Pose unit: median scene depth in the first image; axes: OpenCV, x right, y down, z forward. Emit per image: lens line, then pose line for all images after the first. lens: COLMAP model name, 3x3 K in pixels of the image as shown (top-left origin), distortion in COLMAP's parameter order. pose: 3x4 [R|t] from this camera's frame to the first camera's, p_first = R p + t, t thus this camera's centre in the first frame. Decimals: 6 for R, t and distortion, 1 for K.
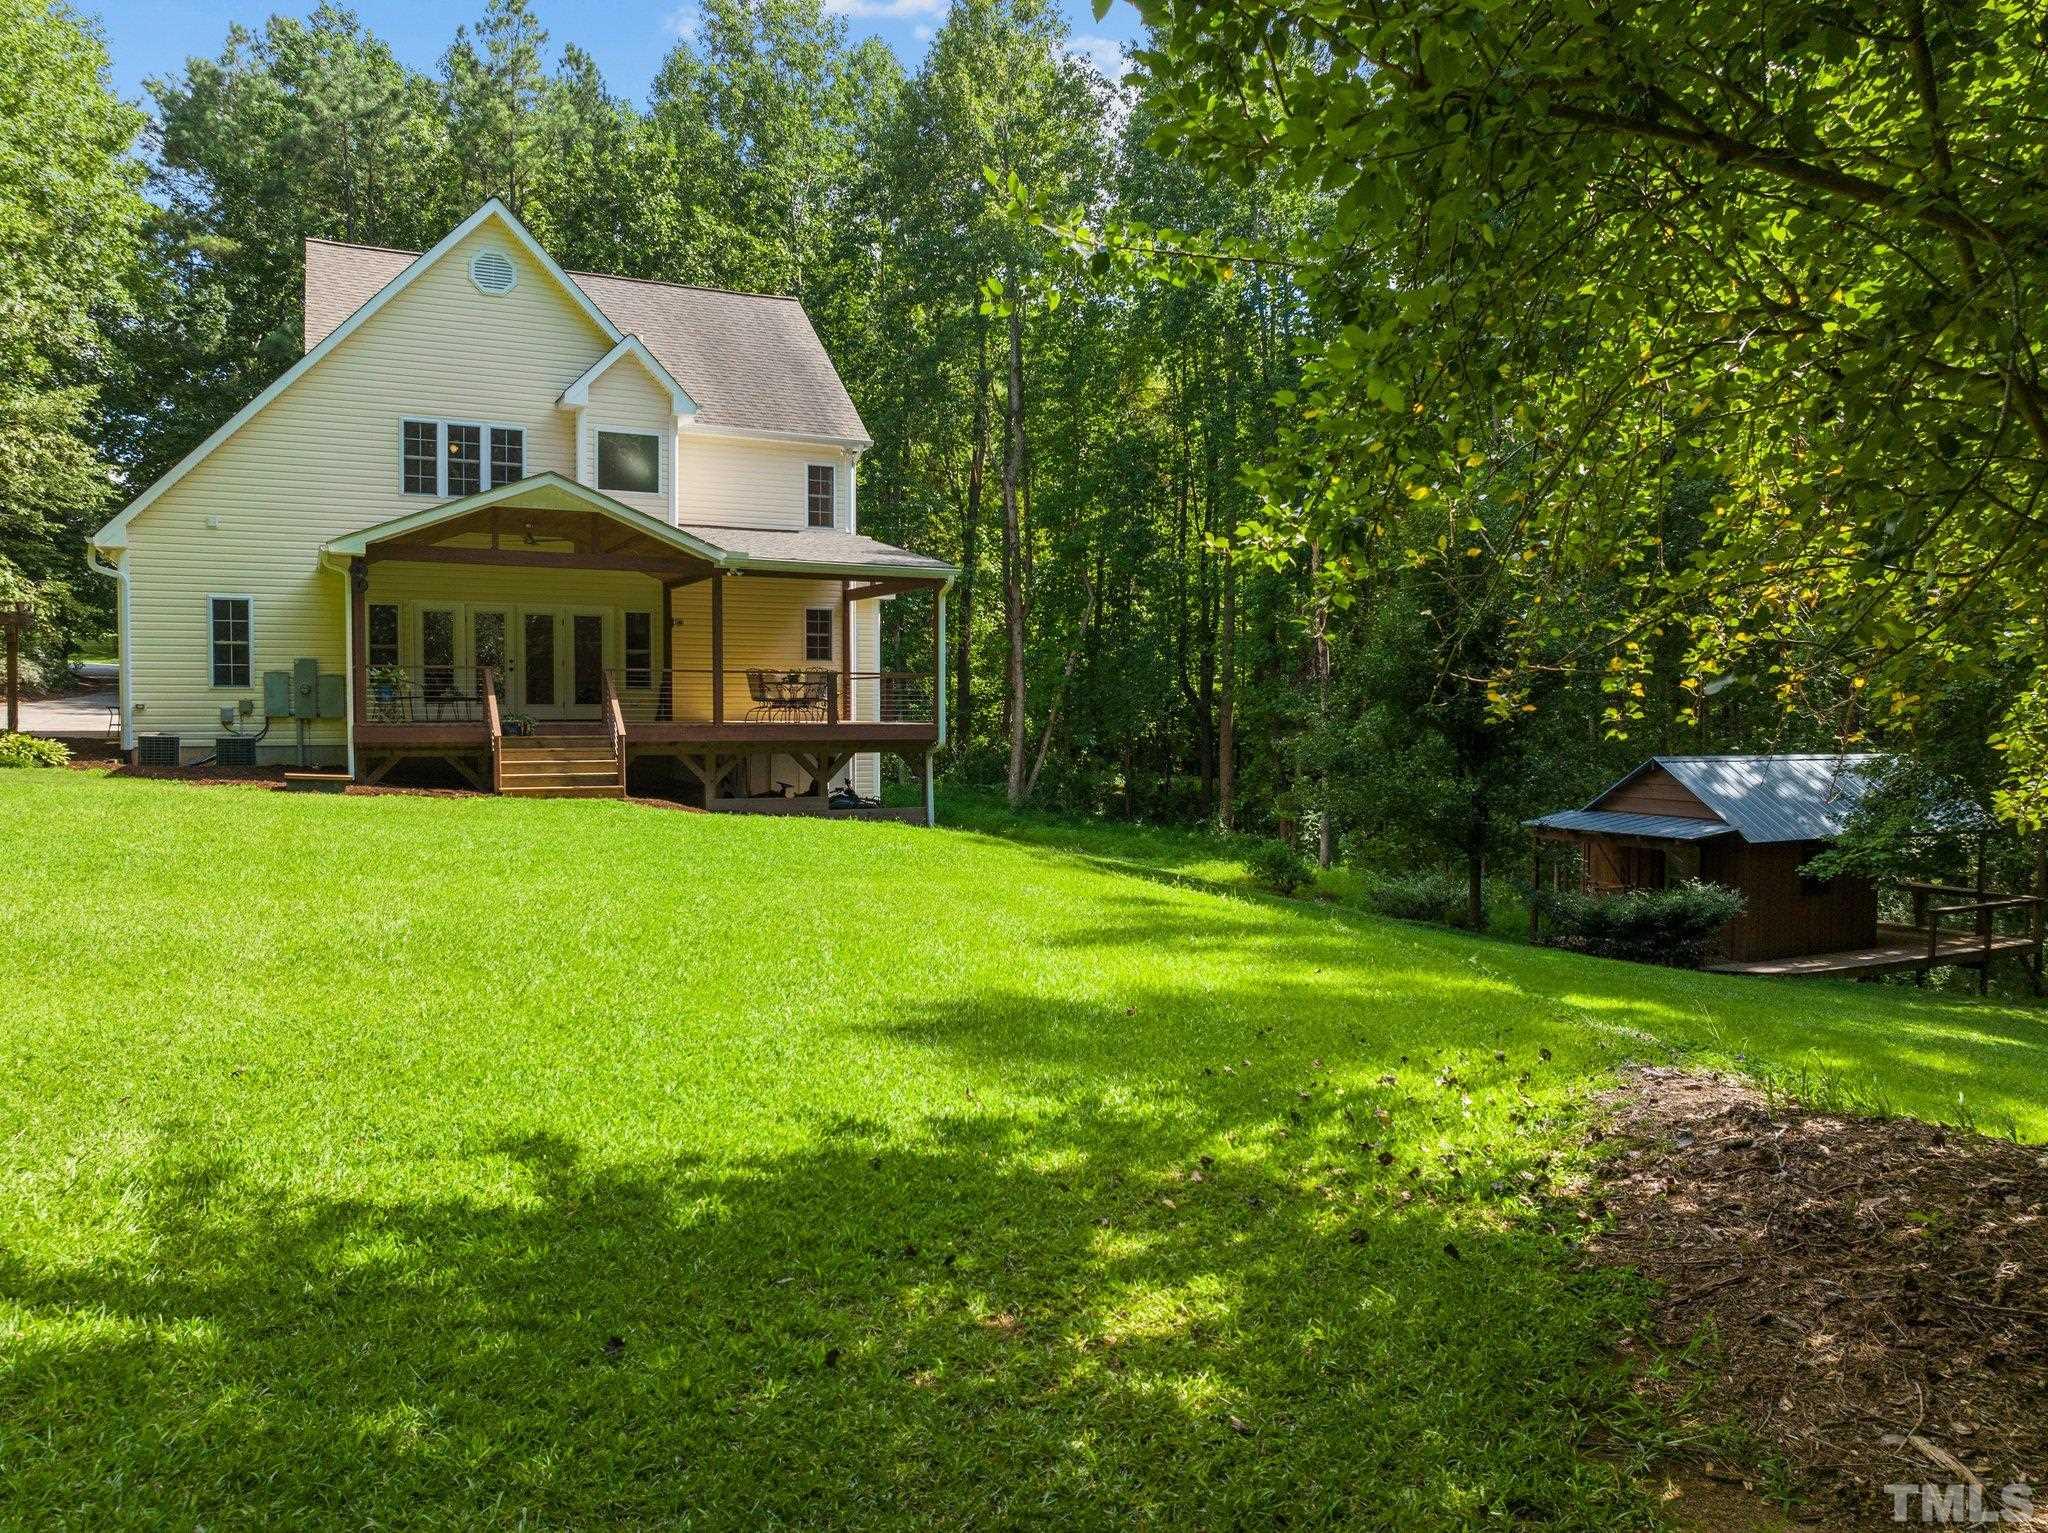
lens RADIAL K [[1448.6, 0, 1017.8], [0, 1448.6, 767.6], [0, 0, 1]] dist [-0.041338, 0.011553]
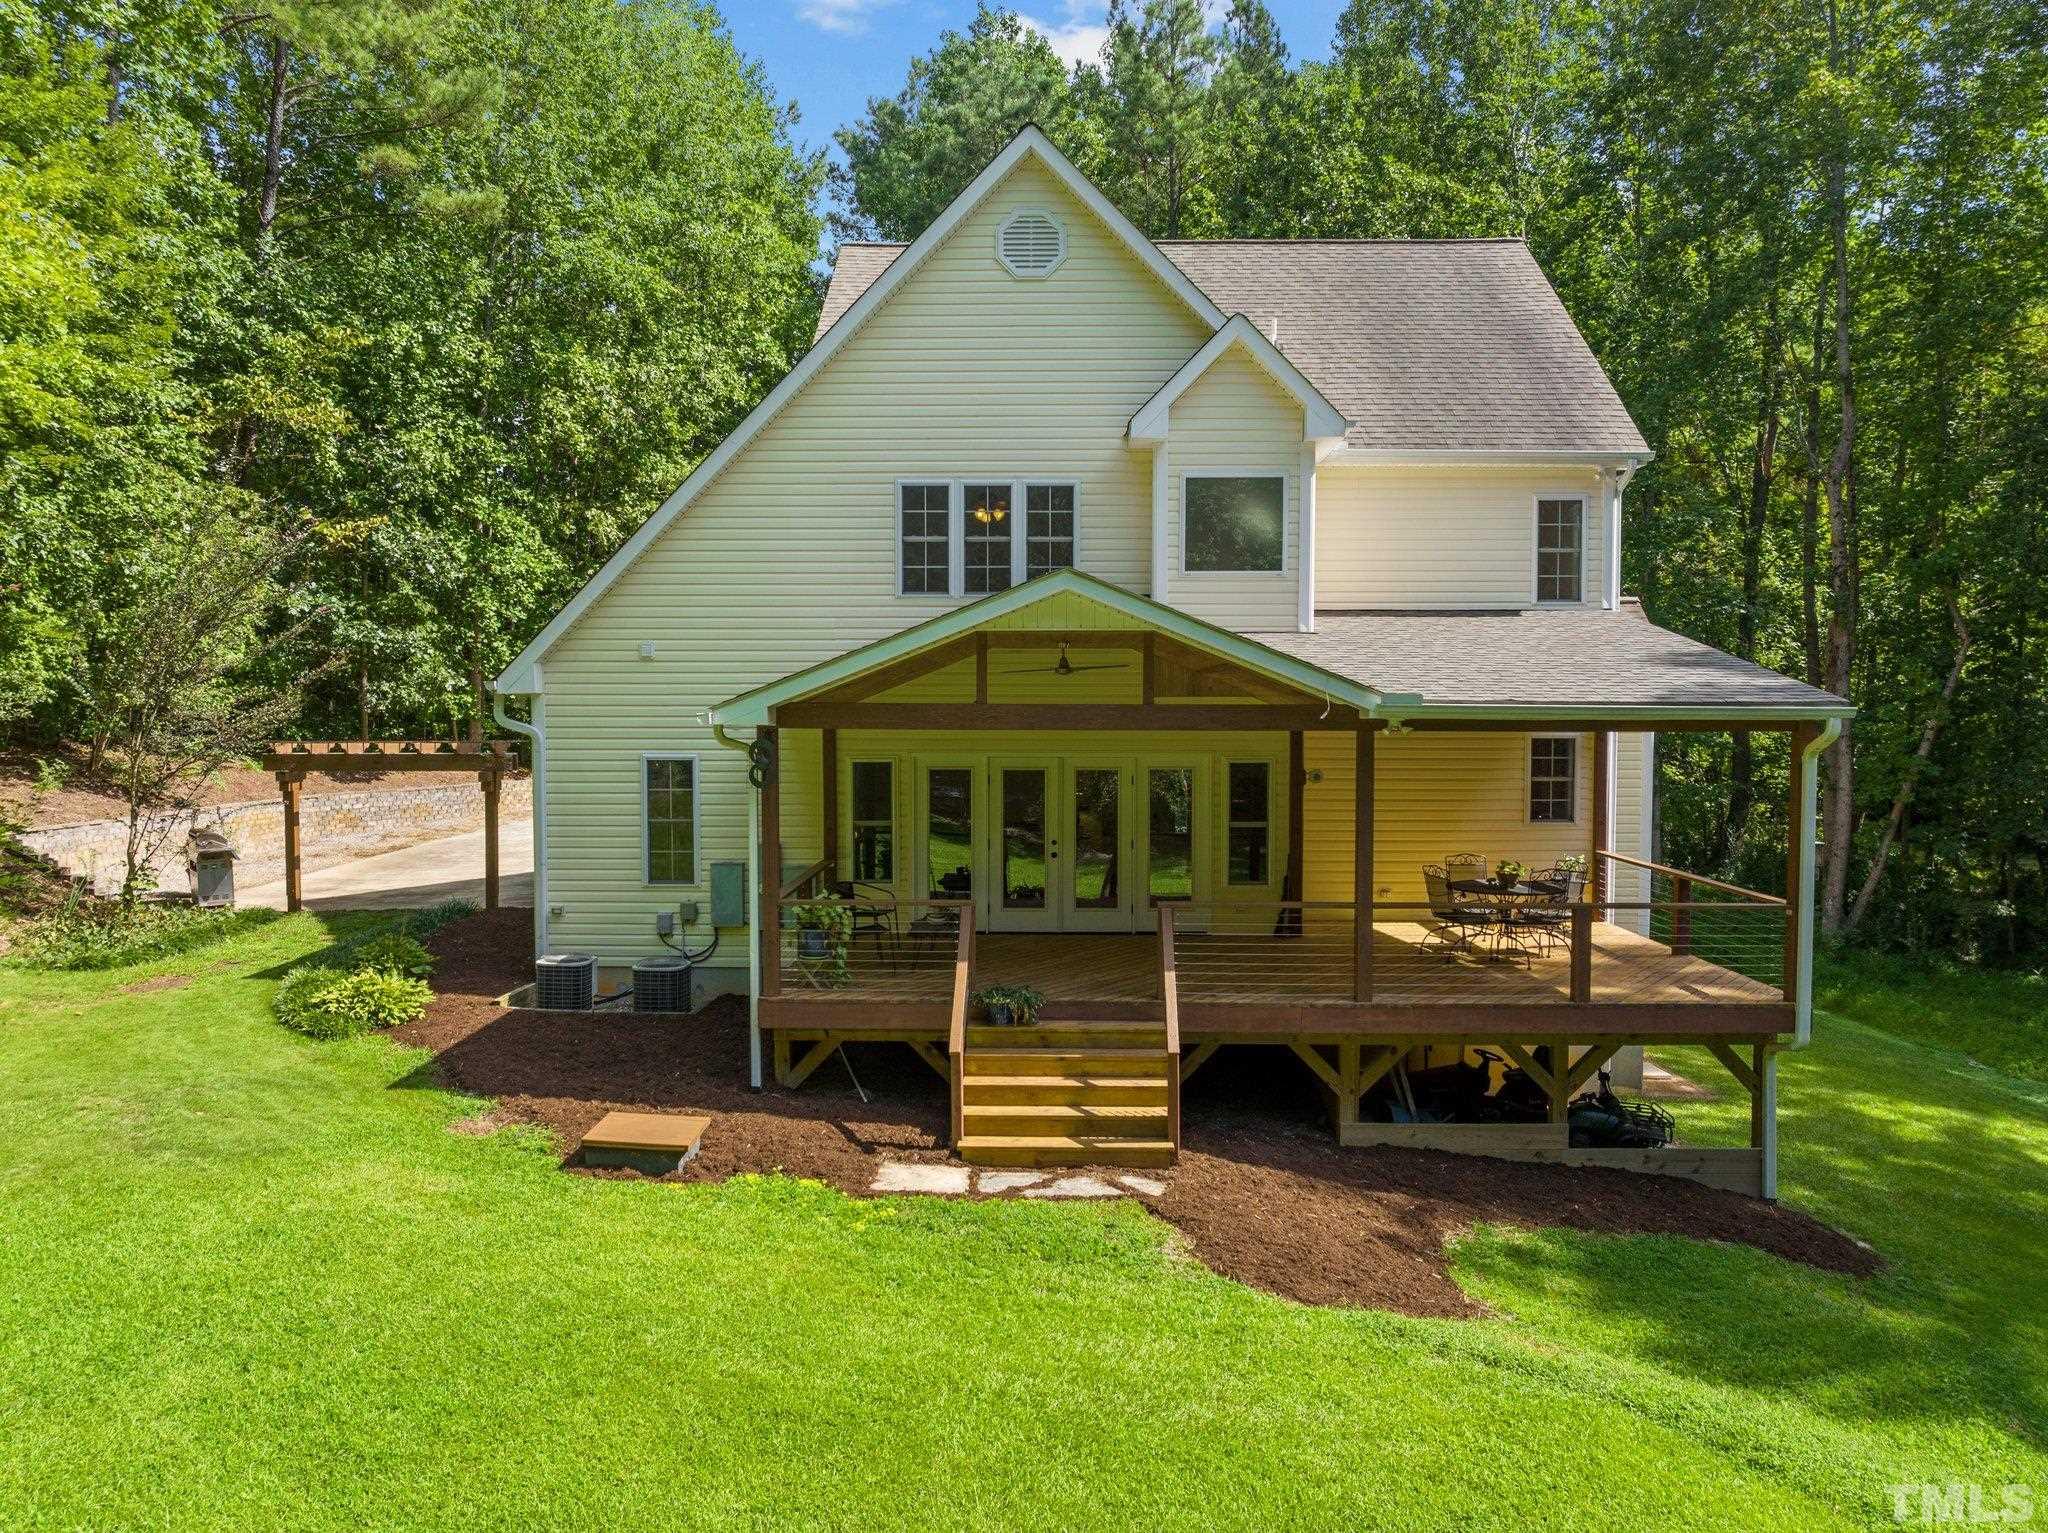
lens RADIAL K [[1448.6, 0, 1017.8], [0, 1448.6, 767.6], [0, 0, 1]] dist [-0.041338, 0.011553]
pose [[0.885842, 0.016354, -0.463698, -0.056550], [-0.015997, 0.999861, 0.004703, -0.096417], [0.463710, 0.003252, 0.885981, 0.363161]]
